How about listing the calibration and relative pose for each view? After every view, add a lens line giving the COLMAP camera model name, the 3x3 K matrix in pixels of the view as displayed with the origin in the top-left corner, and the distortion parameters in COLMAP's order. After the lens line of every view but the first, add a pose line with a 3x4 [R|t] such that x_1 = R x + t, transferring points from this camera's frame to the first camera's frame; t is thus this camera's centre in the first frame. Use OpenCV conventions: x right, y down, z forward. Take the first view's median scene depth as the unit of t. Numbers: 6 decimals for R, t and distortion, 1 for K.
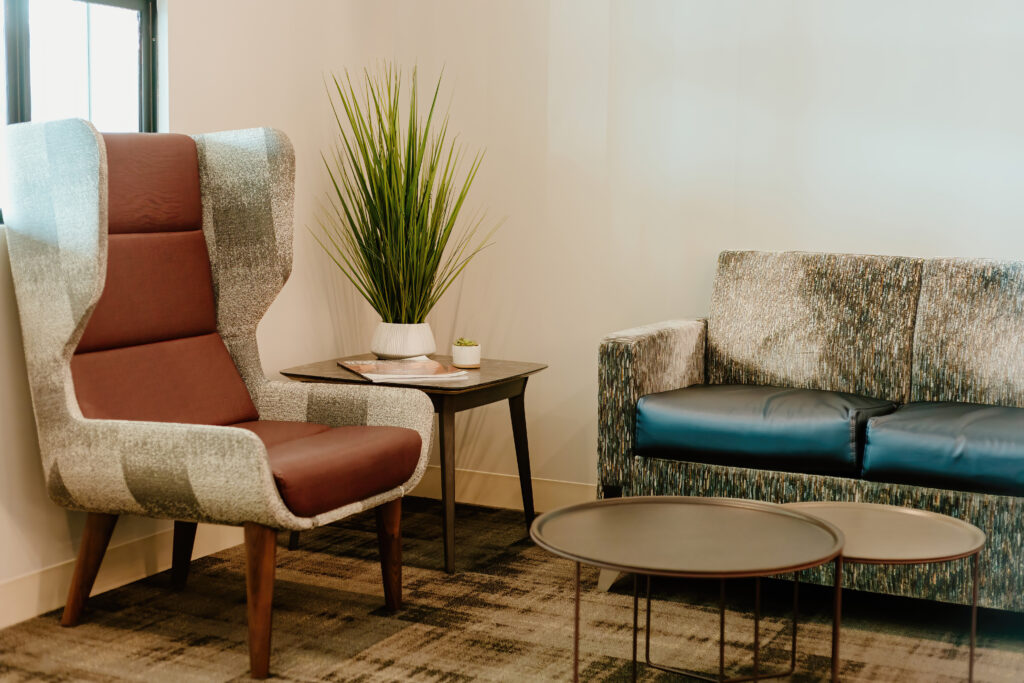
lens RADIAL K [[1485.2, 0, 512.0], [0, 1485.2, 341.5], [0, 0, 1]] dist [0.082392, -0.423594]
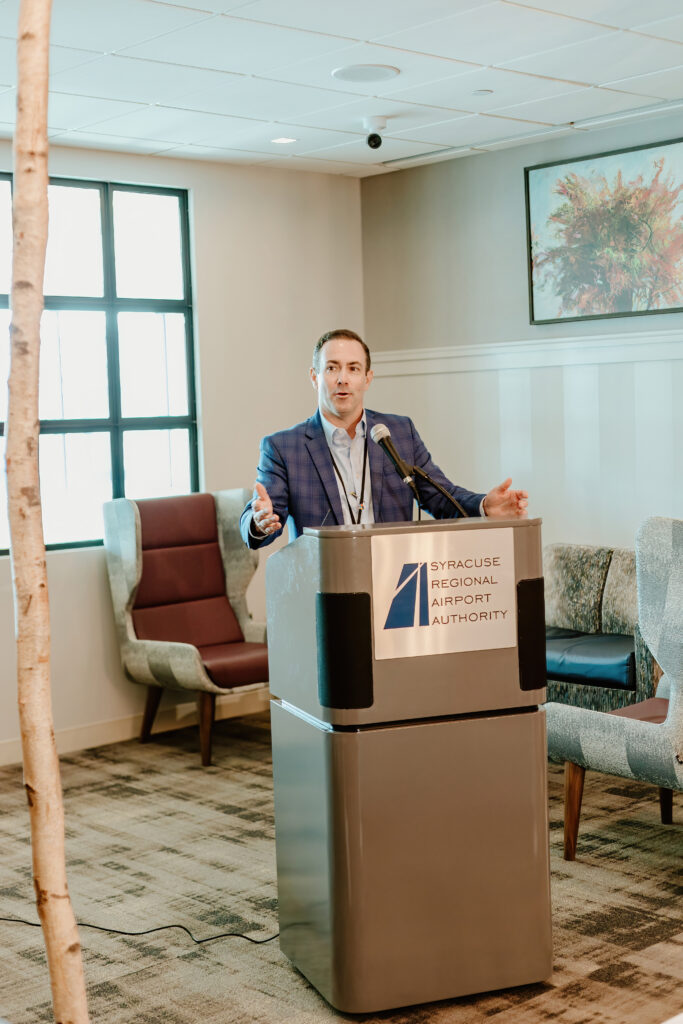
lens RADIAL K [[1485.2, 0, 341.5], [0, 1485.2, 512.0], [0, 0, 1]] dist [0.082392, -0.423594]
pose [[0.929719, -0.026663, -0.367303, 0.706939], [0.011174, 0.998959, -0.044232, -0.029982], [0.368100, 0.037019, 0.929049, -0.790210]]
